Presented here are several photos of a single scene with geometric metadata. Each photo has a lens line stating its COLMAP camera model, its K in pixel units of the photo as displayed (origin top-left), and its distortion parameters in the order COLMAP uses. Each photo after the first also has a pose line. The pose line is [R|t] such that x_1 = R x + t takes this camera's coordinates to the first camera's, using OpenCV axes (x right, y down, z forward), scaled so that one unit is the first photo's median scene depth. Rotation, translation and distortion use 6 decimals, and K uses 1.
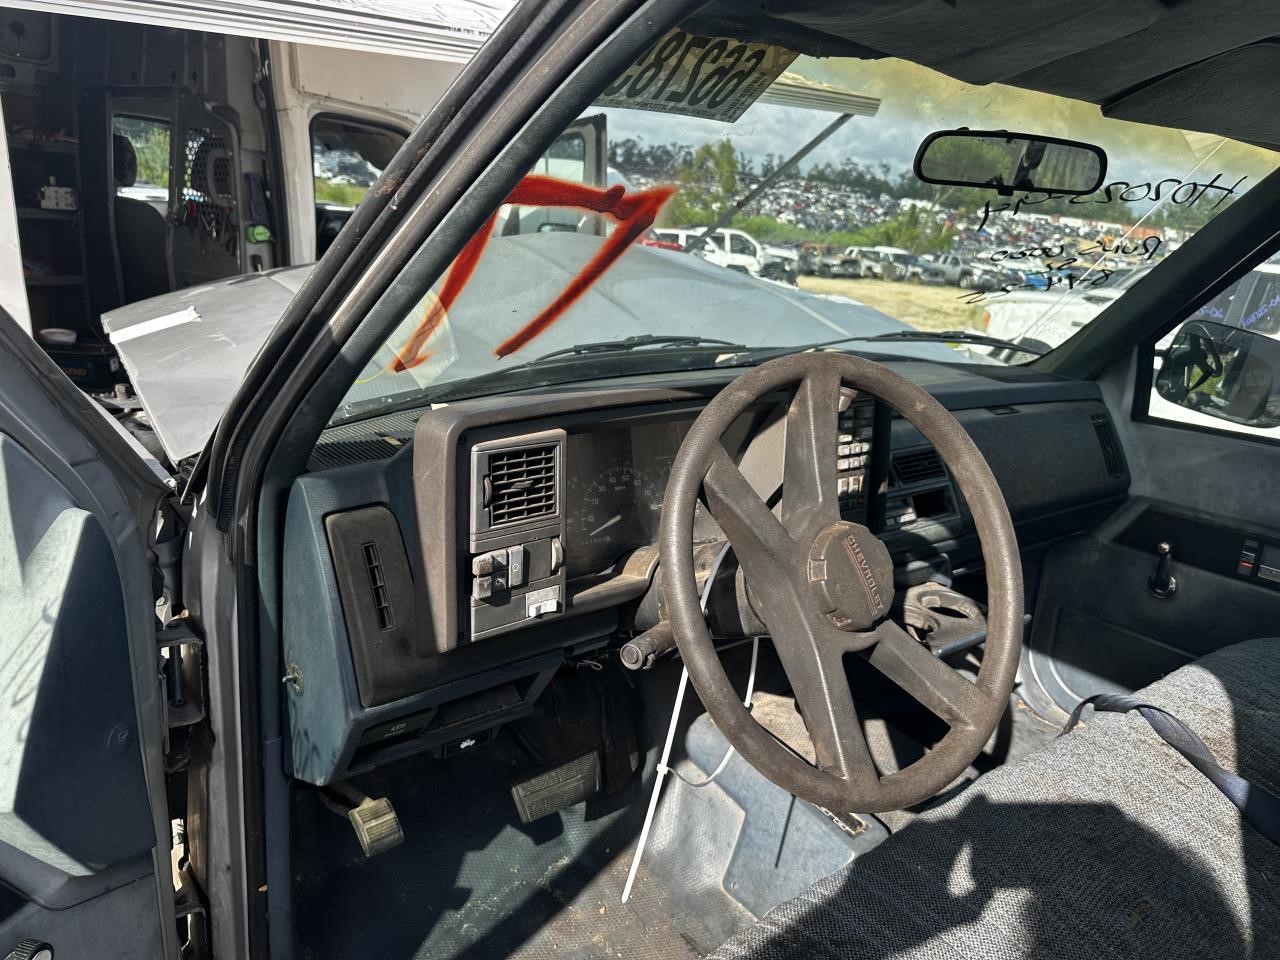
lens RADIAL K [[922.8, 0, 663.6], [0, 922.8, 439.7], [0, 0, 1]] dist [0.098808, -0.162538]
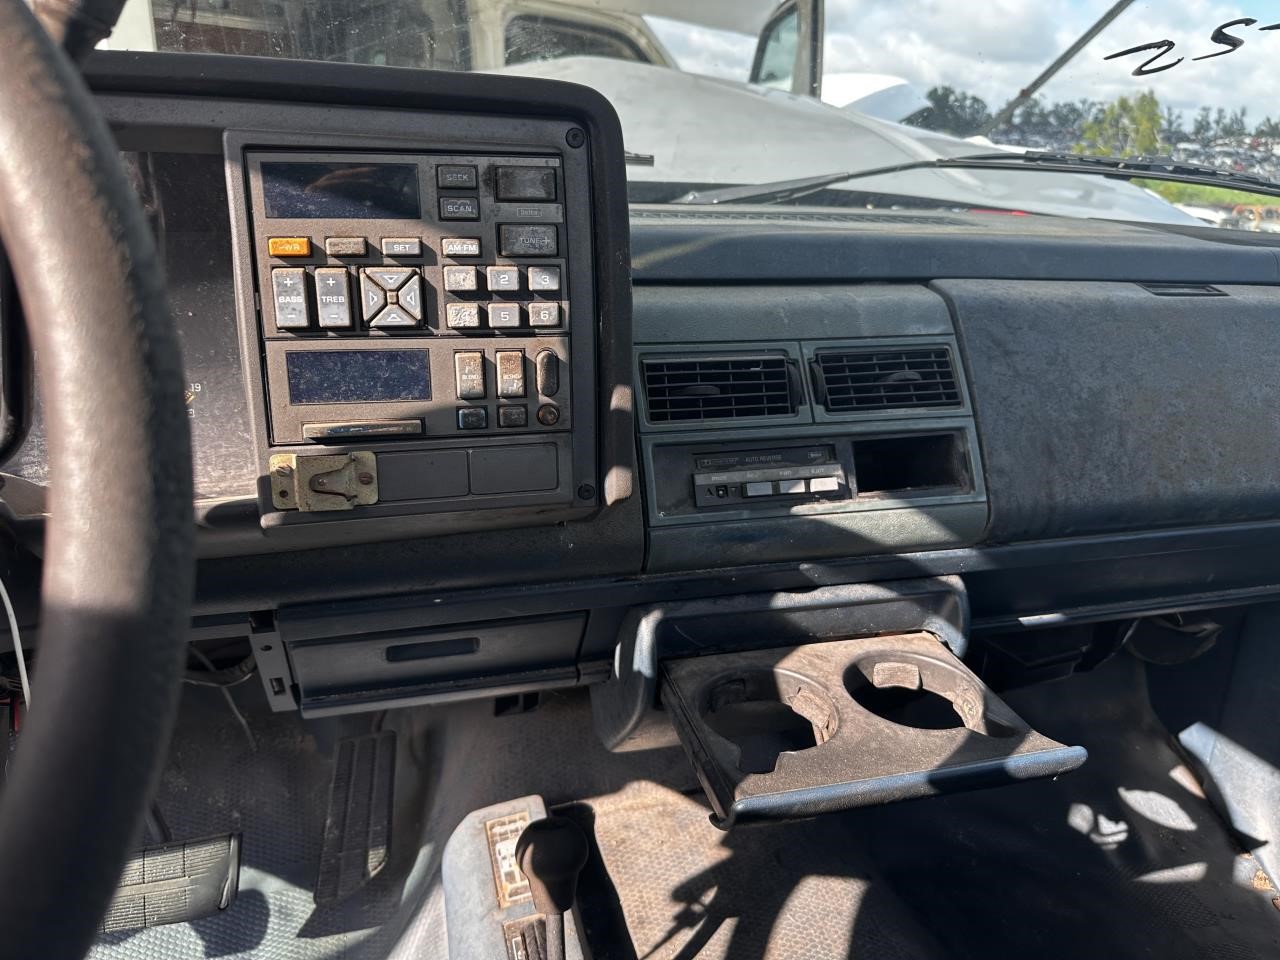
lens RADIAL K [[927.2, 0, 676.4], [0, 927.2, 452.6], [0, 0, 1]] dist [0.045359, -0.074949]
pose [[0.924851, 0.073757, -0.373110, 0.146514], [-0.060489, 0.997054, 0.047164, 0.020473], [0.375489, -0.021051, 0.926588, 0.223627]]
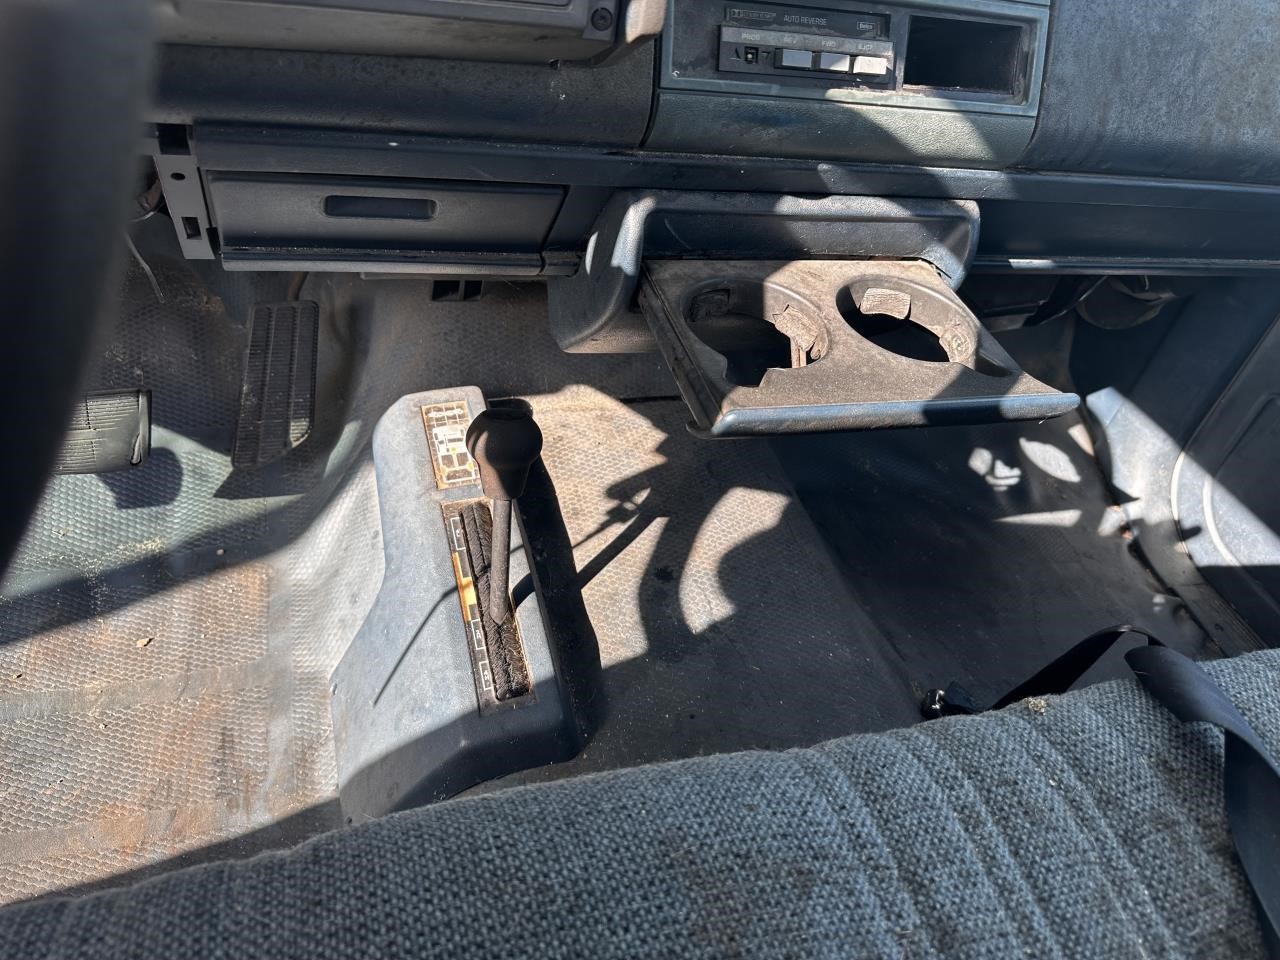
lens RADIAL K [[922.8, 0, 663.6], [0, 922.8, 439.7], [0, 0, 1]] dist [0.098808, -0.162538]
pose [[0.930596, 0.298770, -0.211488, 0.125479], [-0.195748, 0.894392, 0.402175, 0.033033], [0.309312, -0.332865, 0.890802, 0.237506]]
